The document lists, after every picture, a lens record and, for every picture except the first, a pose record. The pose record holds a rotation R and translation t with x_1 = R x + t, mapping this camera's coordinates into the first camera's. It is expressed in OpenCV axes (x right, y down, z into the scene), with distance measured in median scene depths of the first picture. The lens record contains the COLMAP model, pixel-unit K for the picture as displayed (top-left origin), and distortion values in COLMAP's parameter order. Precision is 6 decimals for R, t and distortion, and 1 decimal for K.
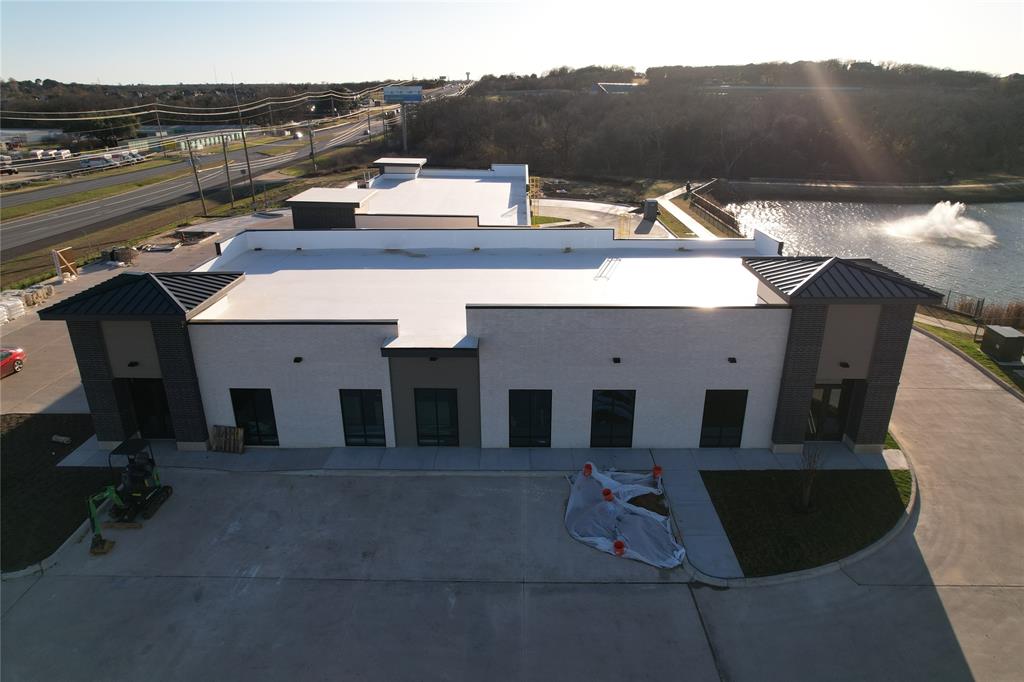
lens RADIAL K [[648.3, 0, 511.1], [0, 648.3, 336.2], [0, 0, 1]] dist [-0.070781, 0.061374]
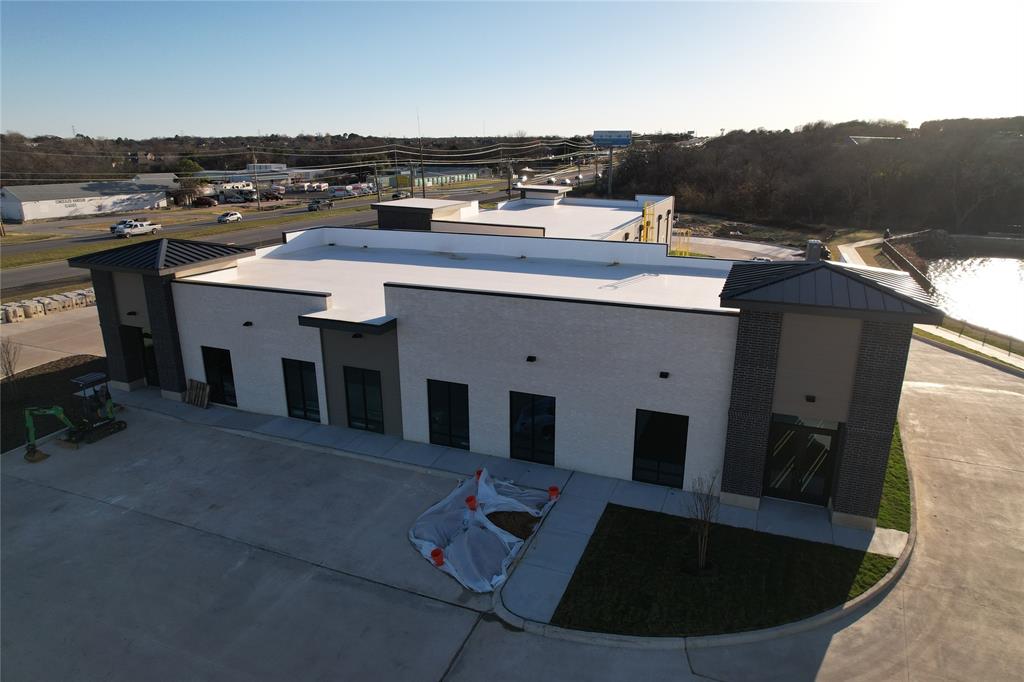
lens RADIAL K [[648.3, 0, 513.0], [0, 648.3, 339.8], [0, 0, 1]] dist [-0.070781, 0.061374]
pose [[0.934622, 0.106093, -0.339450, 0.414619], [-0.130490, 0.990198, -0.049801, 0.055737], [0.330839, 0.090840, 0.939305, 0.155348]]
